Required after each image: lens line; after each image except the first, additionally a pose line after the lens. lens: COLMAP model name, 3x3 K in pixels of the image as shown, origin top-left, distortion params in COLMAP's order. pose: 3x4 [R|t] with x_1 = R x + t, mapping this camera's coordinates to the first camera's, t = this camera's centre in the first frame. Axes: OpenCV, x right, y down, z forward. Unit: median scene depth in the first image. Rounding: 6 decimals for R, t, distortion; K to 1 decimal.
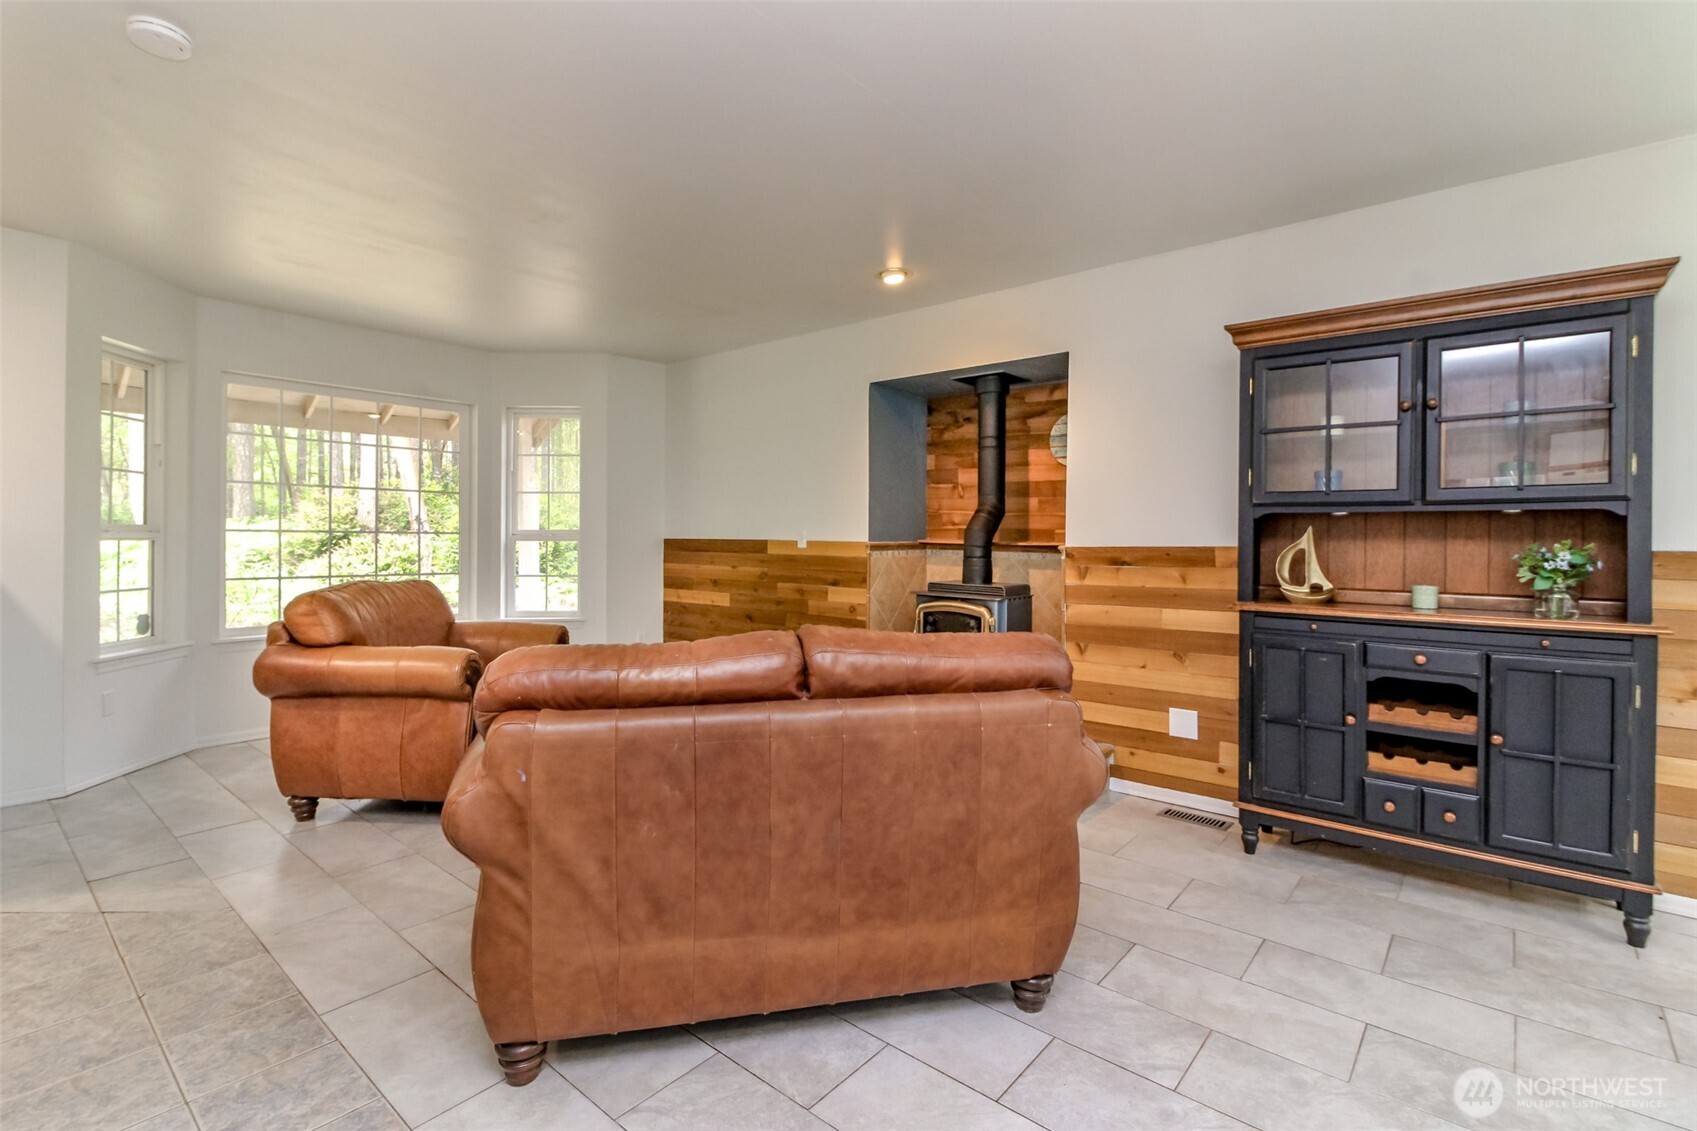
lens RADIAL K [[774.6, 0, 849.9], [0, 774.6, 527.4], [0, 0, 1]] dist [-0.001958, -0.000267]
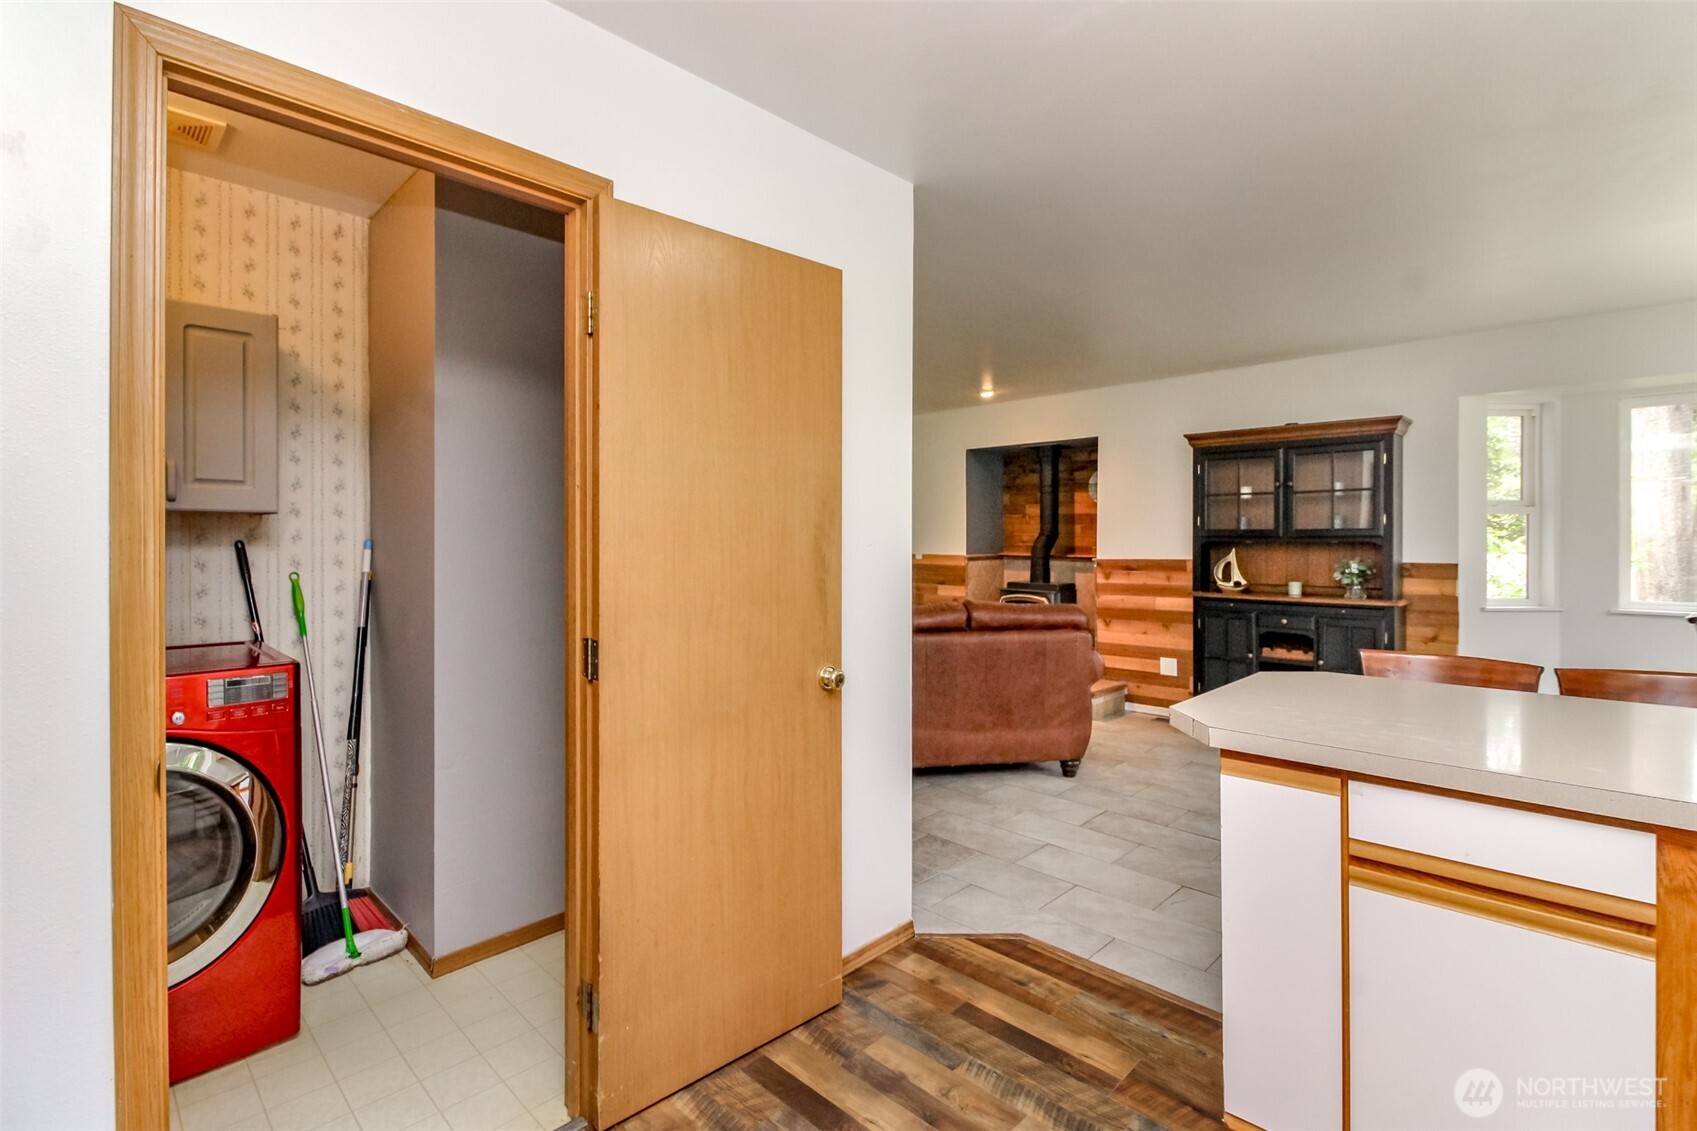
lens RADIAL K [[776.3, 0, 847.5], [0, 776.3, 537.6], [0, 0, 1]] dist [-0.010917, -0.000501]
pose [[0.997388, -0.008135, -0.071767, -0.123550], [0.008910, 0.999905, 0.010487, -0.042253], [0.071675, -0.011099, 0.997366, -0.656322]]
